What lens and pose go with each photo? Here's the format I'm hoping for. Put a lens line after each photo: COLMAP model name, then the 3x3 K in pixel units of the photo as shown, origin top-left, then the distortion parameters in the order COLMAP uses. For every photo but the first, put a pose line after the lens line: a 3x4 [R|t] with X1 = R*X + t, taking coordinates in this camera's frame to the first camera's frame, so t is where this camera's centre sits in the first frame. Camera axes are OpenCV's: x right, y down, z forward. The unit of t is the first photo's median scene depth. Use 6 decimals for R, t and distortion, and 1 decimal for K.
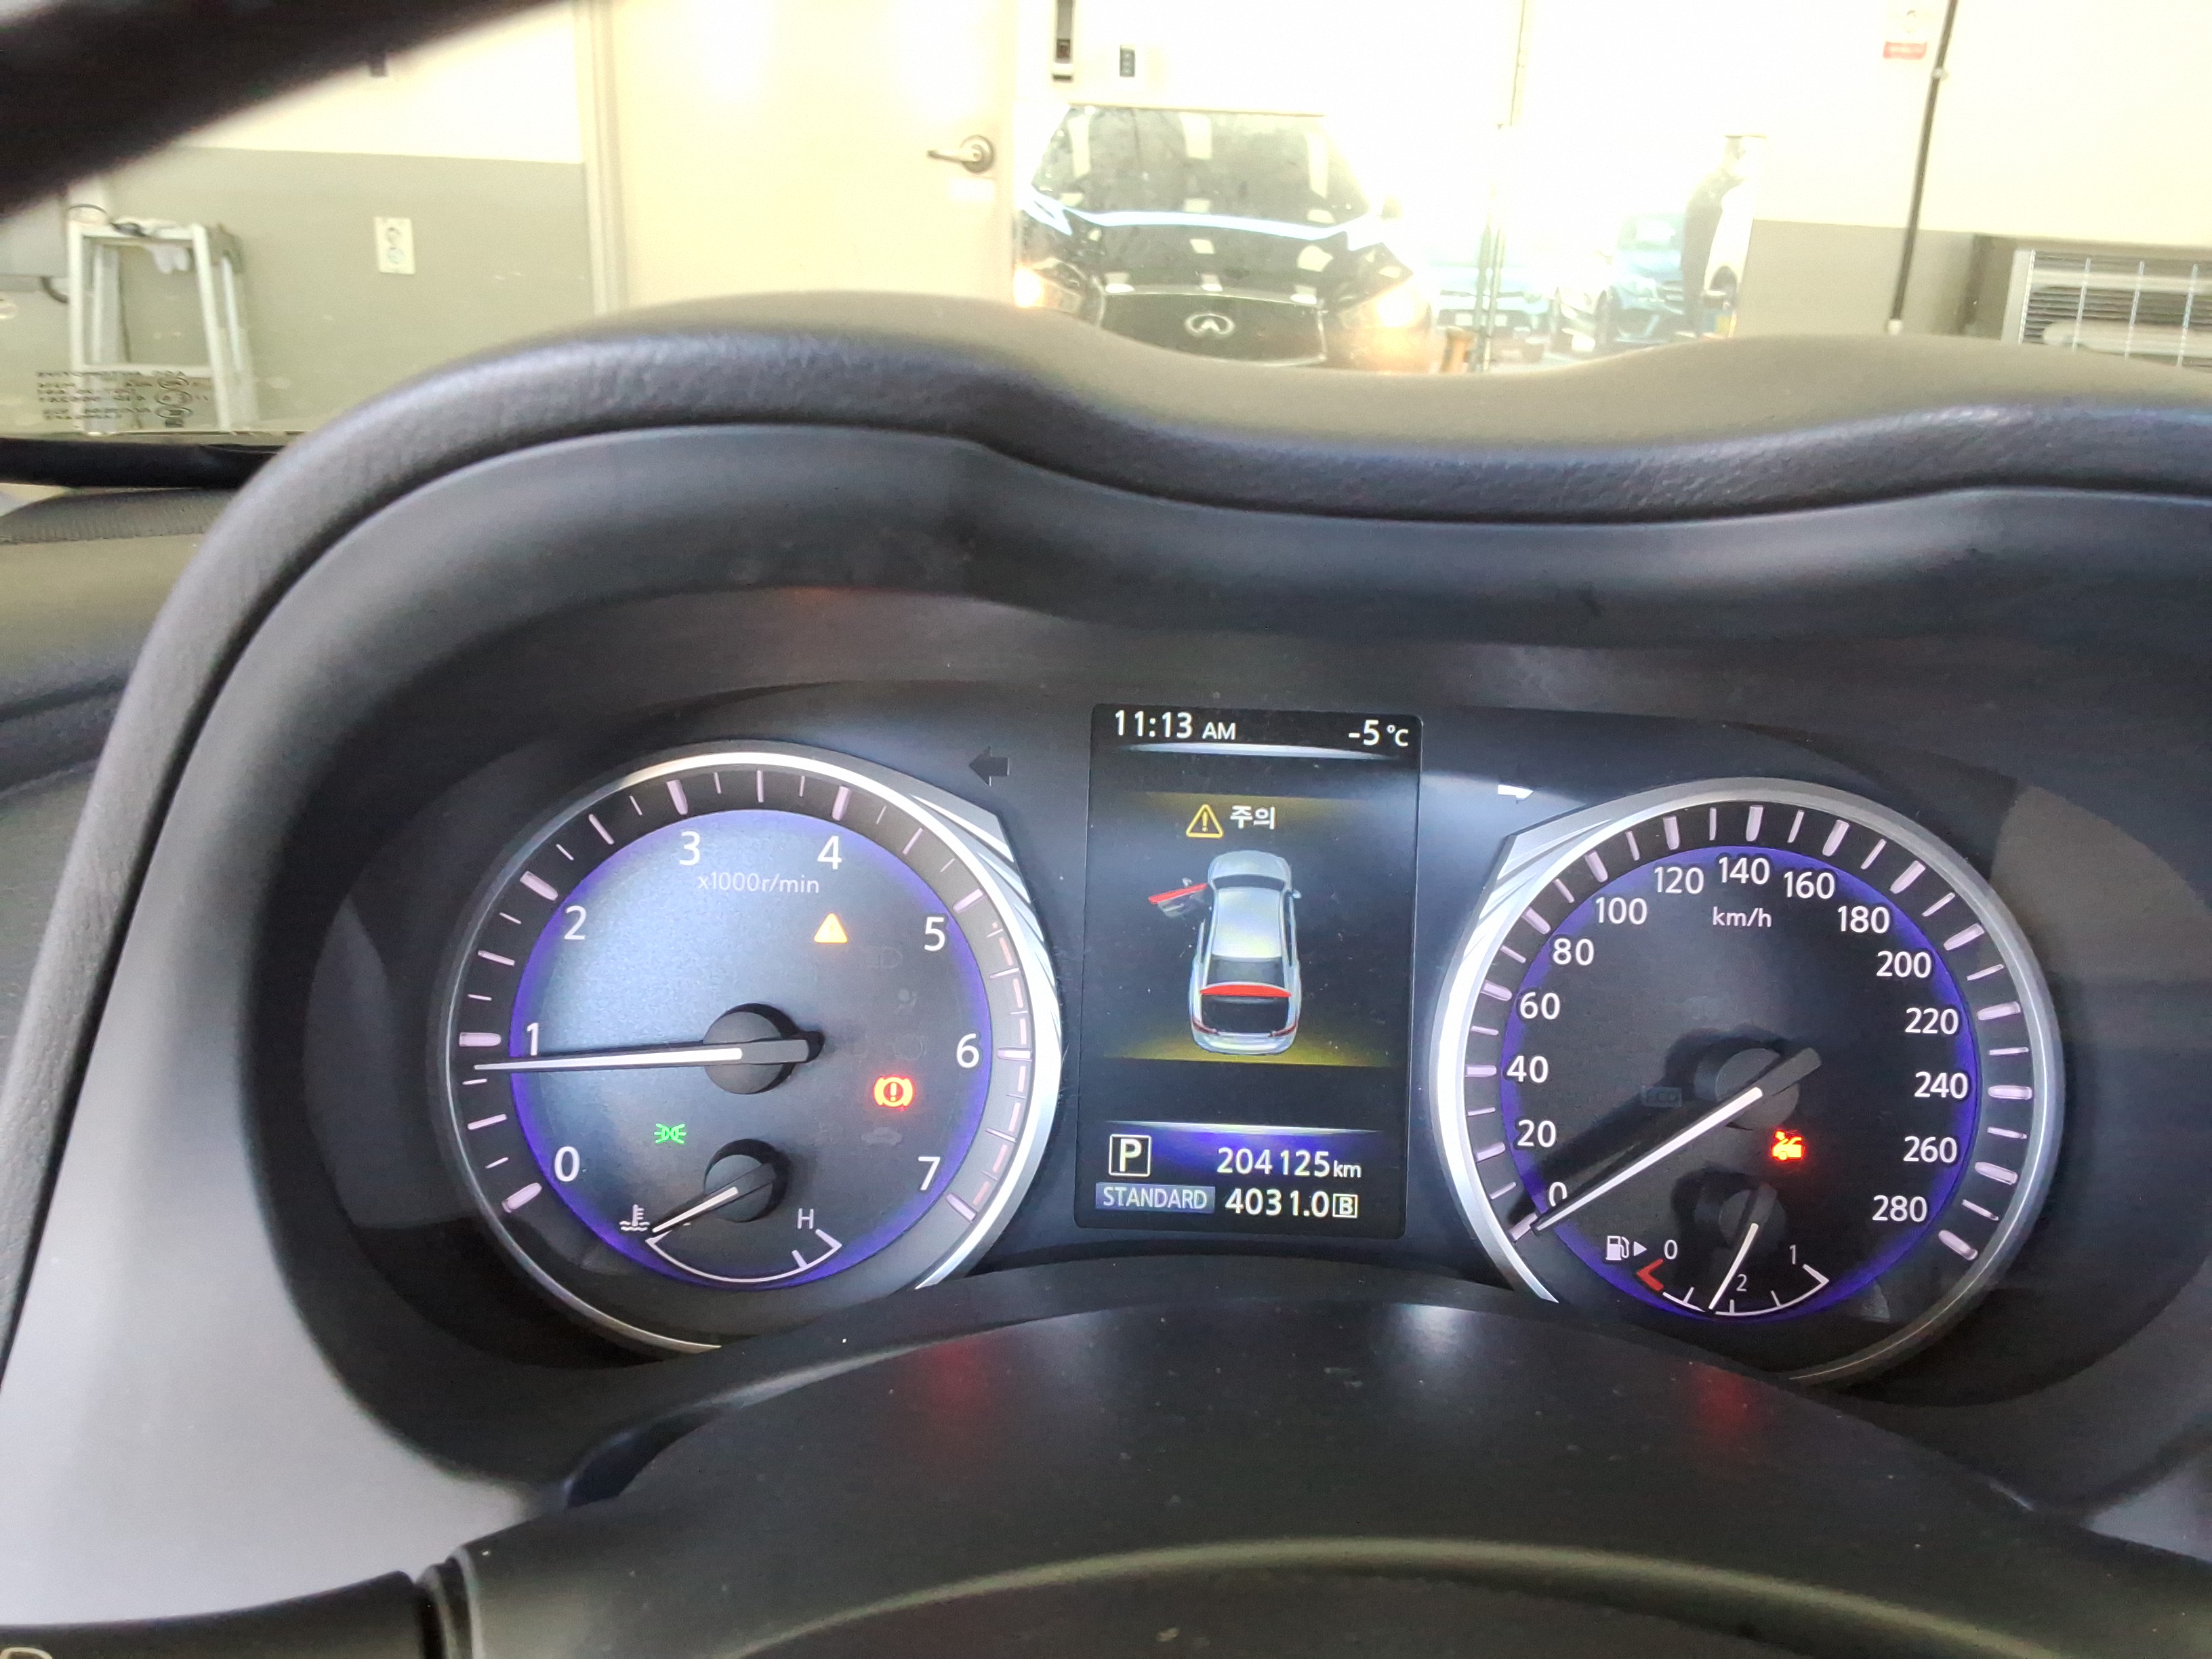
lens RADIAL K [[1818.2, 0, 1103.2], [0, 1818.2, 854.8], [0, 0, 1]] dist [0.156249, -0.310863]
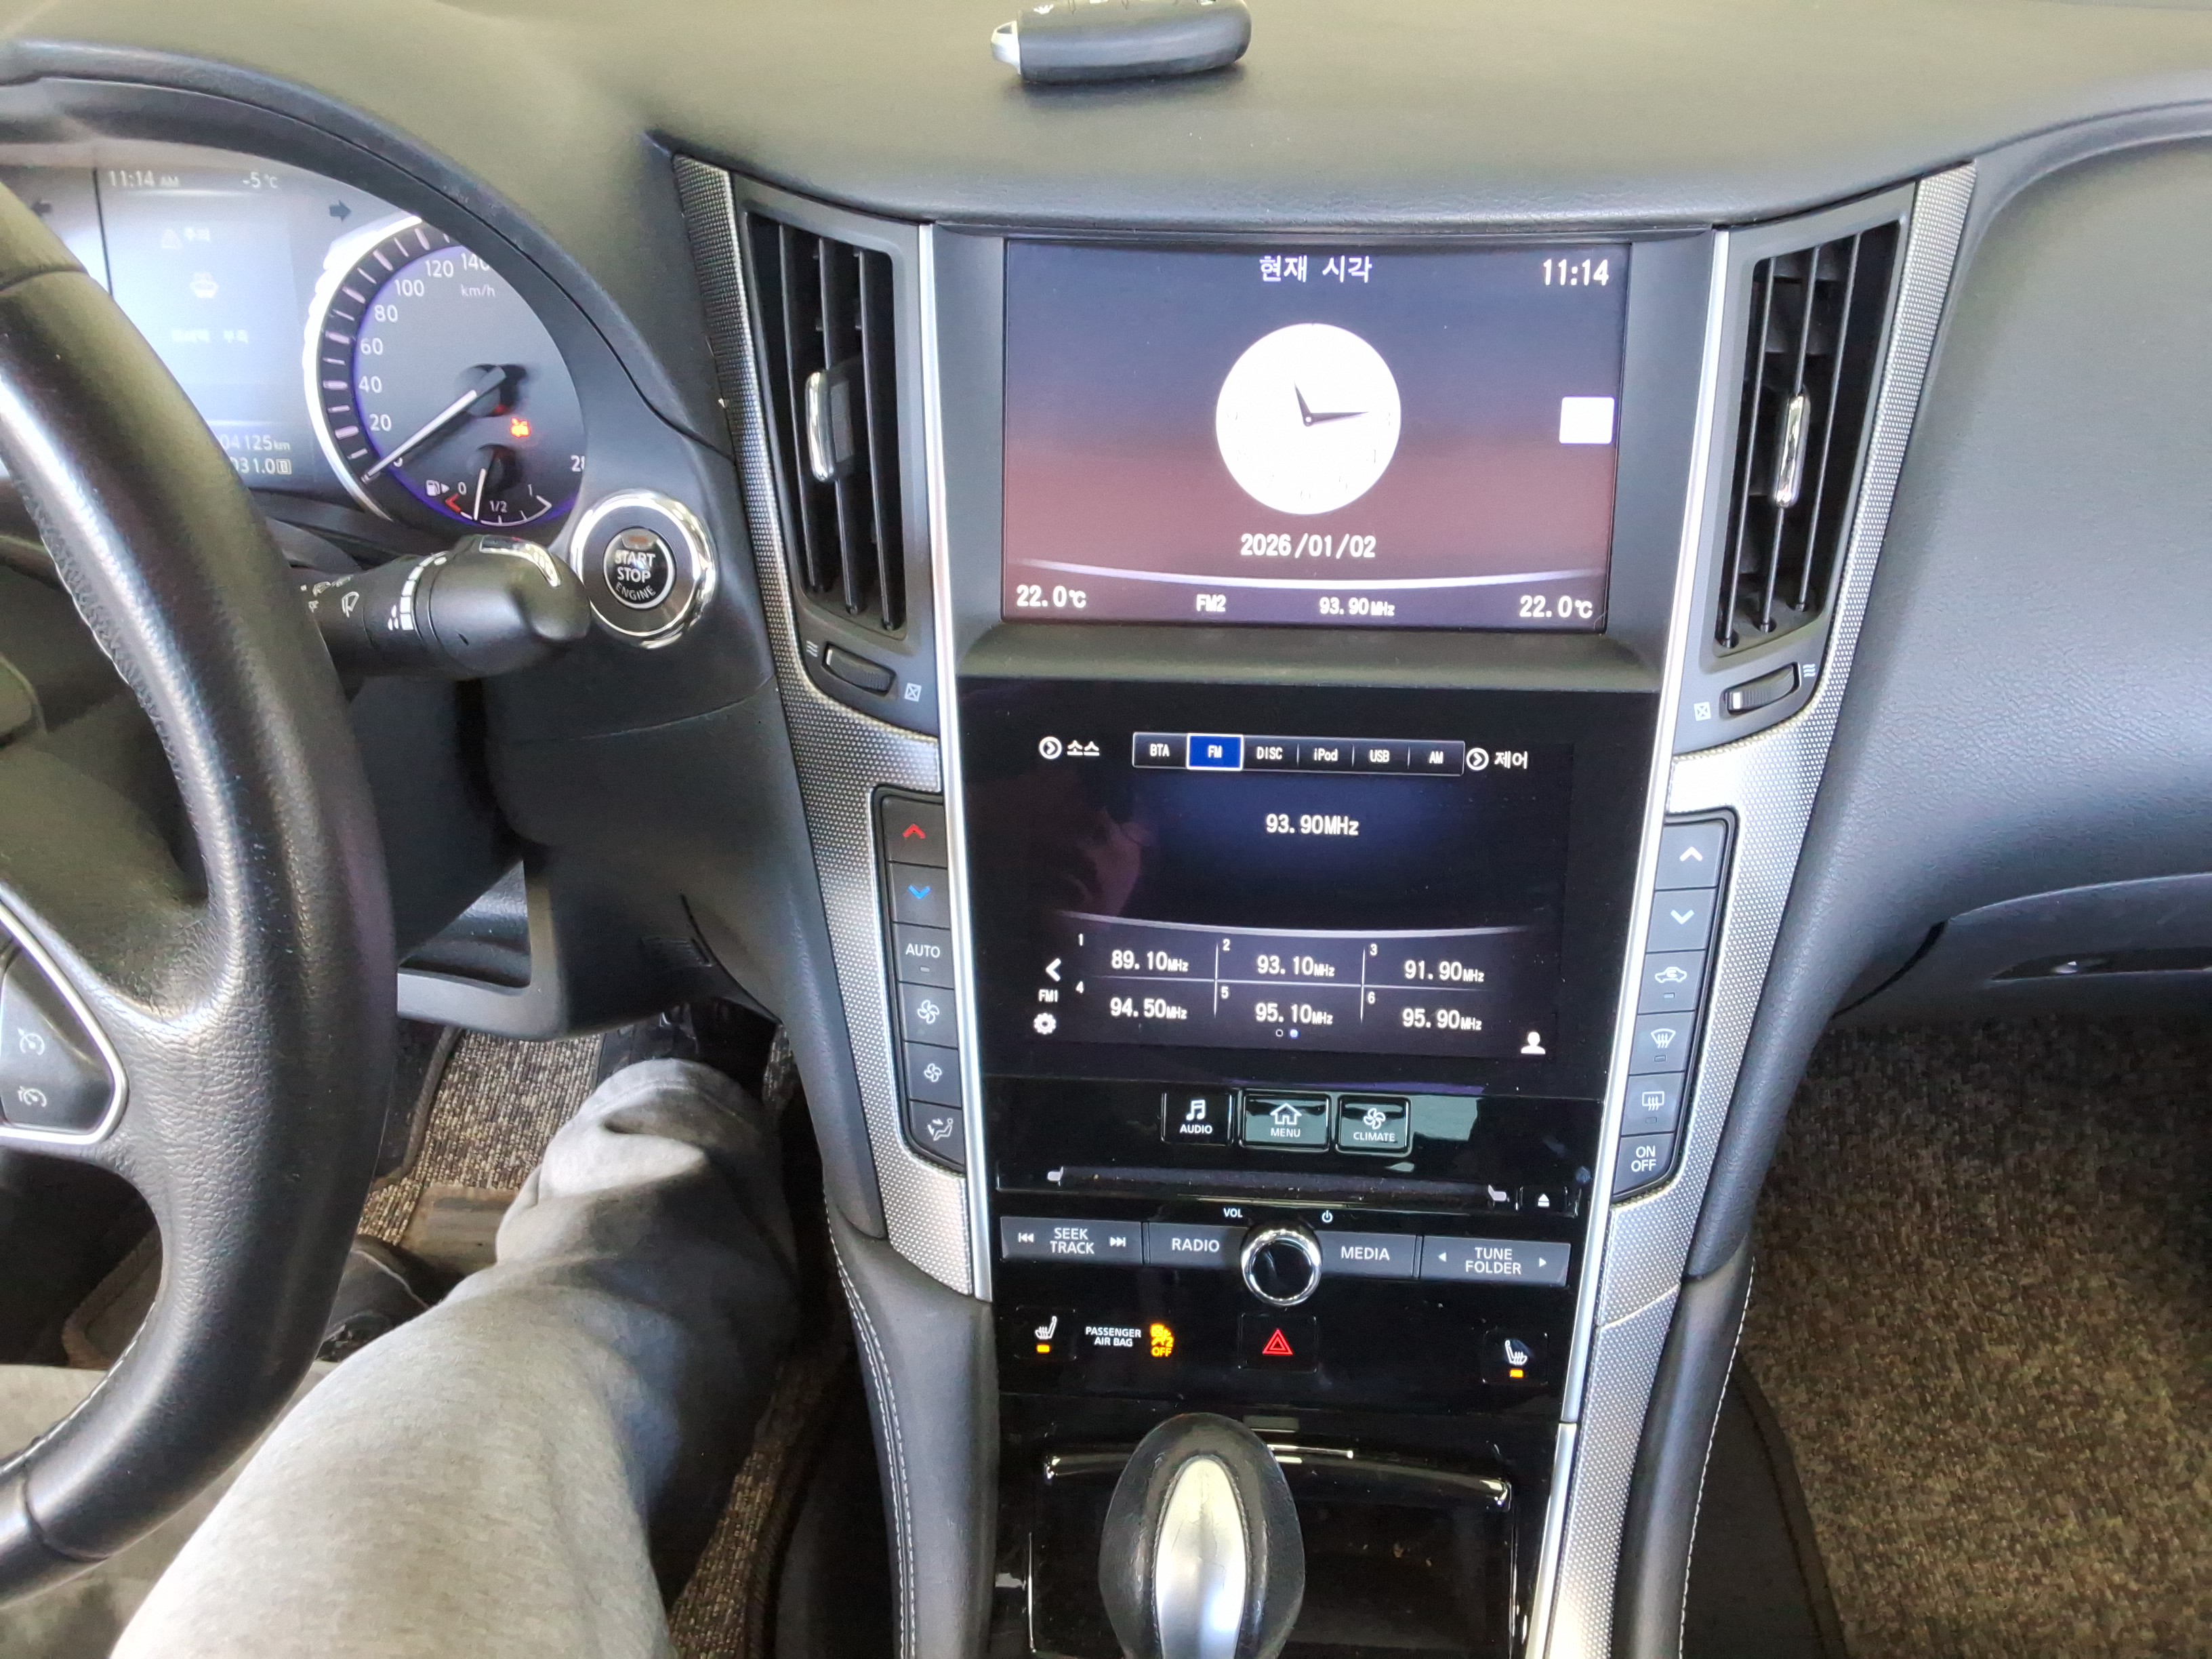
lens RADIAL K [[1767.4, 0, 1103.8], [0, 1767.4, 879.6], [0, 0, 1]] dist [0.127155, -0.195080]
pose [[0.996752, 0.003846, -0.080440, 1.065465], [0.020864, 0.952419, 0.304075, 0.058618], [0.077783, -0.304766, 0.949246, -0.715340]]
